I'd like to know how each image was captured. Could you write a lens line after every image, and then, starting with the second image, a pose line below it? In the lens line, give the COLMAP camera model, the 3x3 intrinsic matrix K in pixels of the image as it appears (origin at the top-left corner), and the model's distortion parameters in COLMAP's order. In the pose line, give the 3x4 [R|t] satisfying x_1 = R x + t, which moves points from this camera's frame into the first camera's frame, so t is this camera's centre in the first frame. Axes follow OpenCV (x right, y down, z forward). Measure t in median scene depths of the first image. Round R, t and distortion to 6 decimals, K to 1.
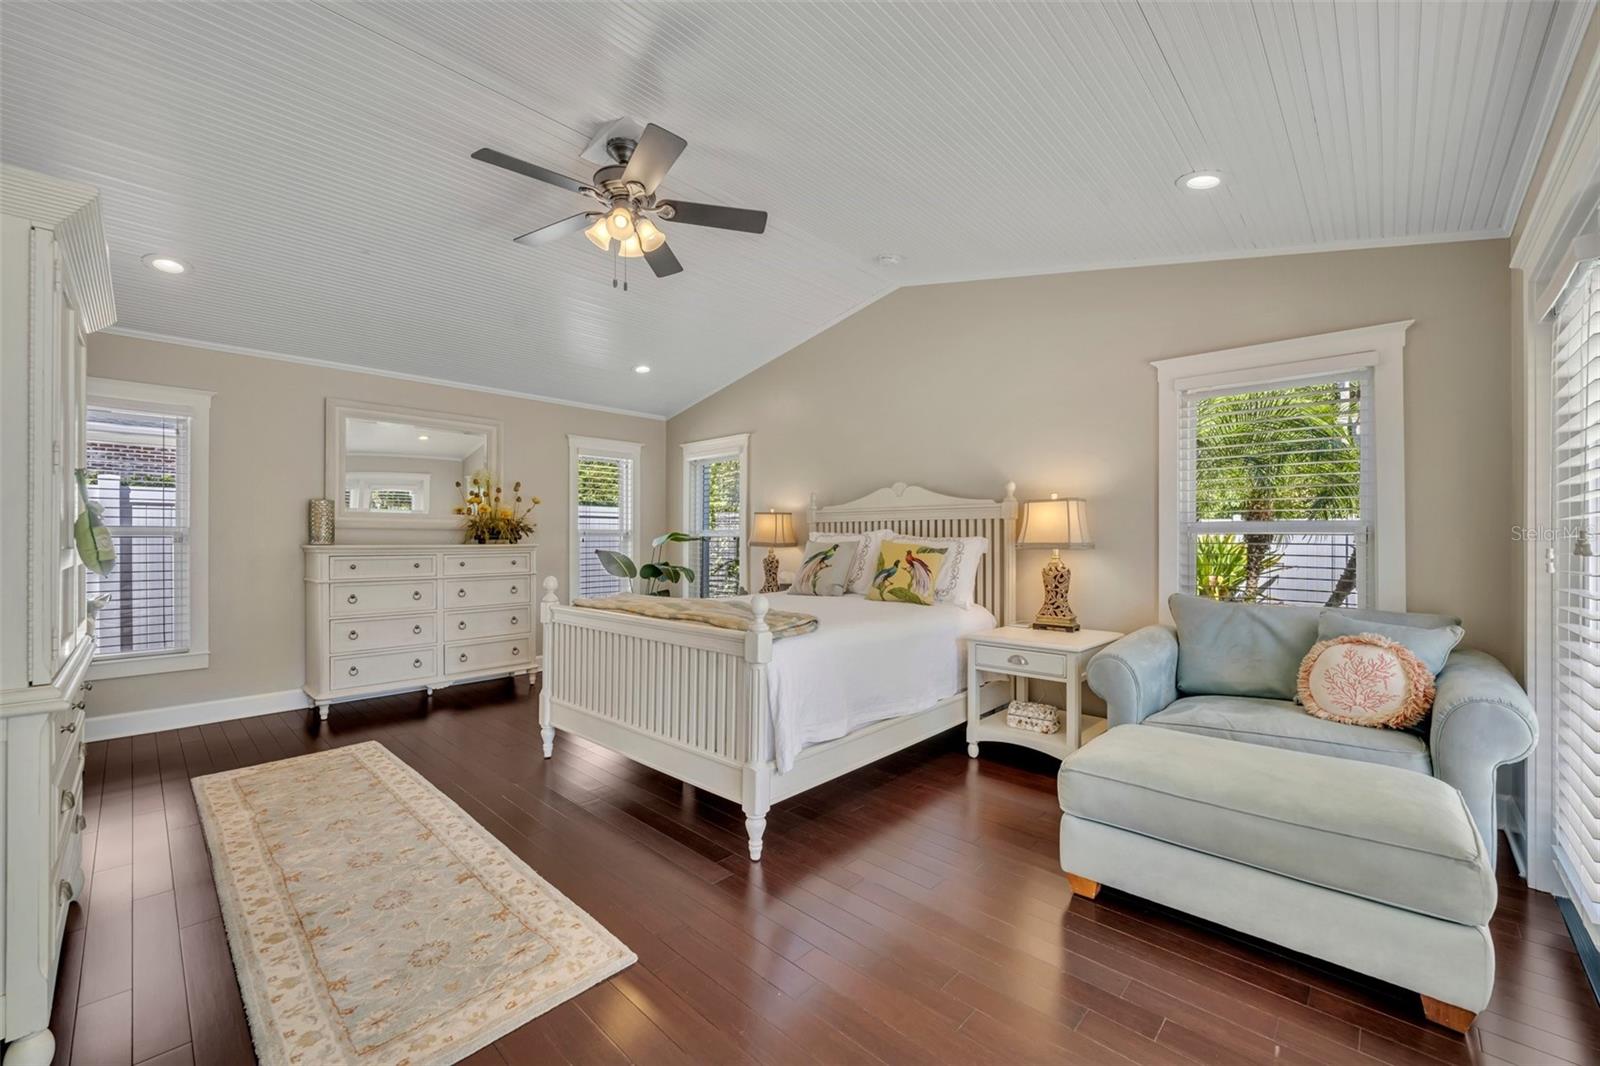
lens RADIAL K [[640.5, 0, 800.3], [0, 640.5, 541.0], [0, 0, 1]] dist [-0.003303, 0.000424]
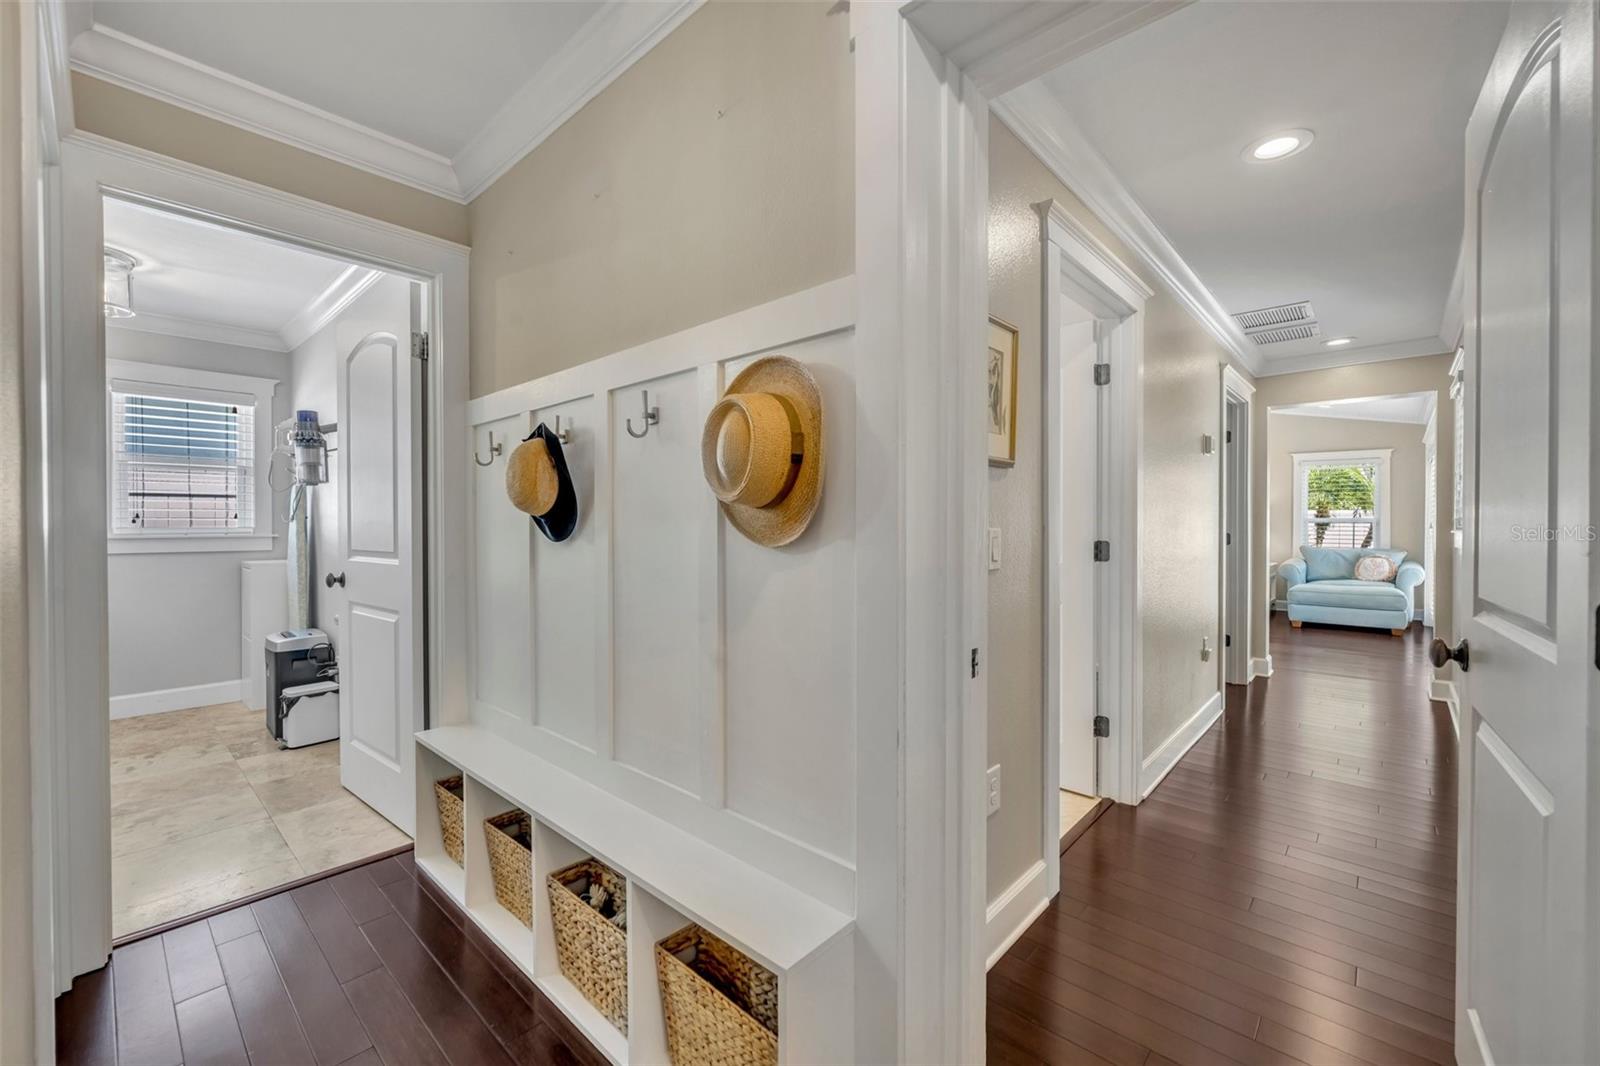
lens RADIAL K [[640.5, 0, 794.9], [0, 640.5, 531.7], [0, 0, 1]] dist [-0.003303, 0.000424]
pose [[0.999995, 0.003073, 0.000951, -2.095624], [-0.003080, 0.999970, 0.007114, 0.018053], [-0.000930, -0.007117, 0.999974, -2.263199]]
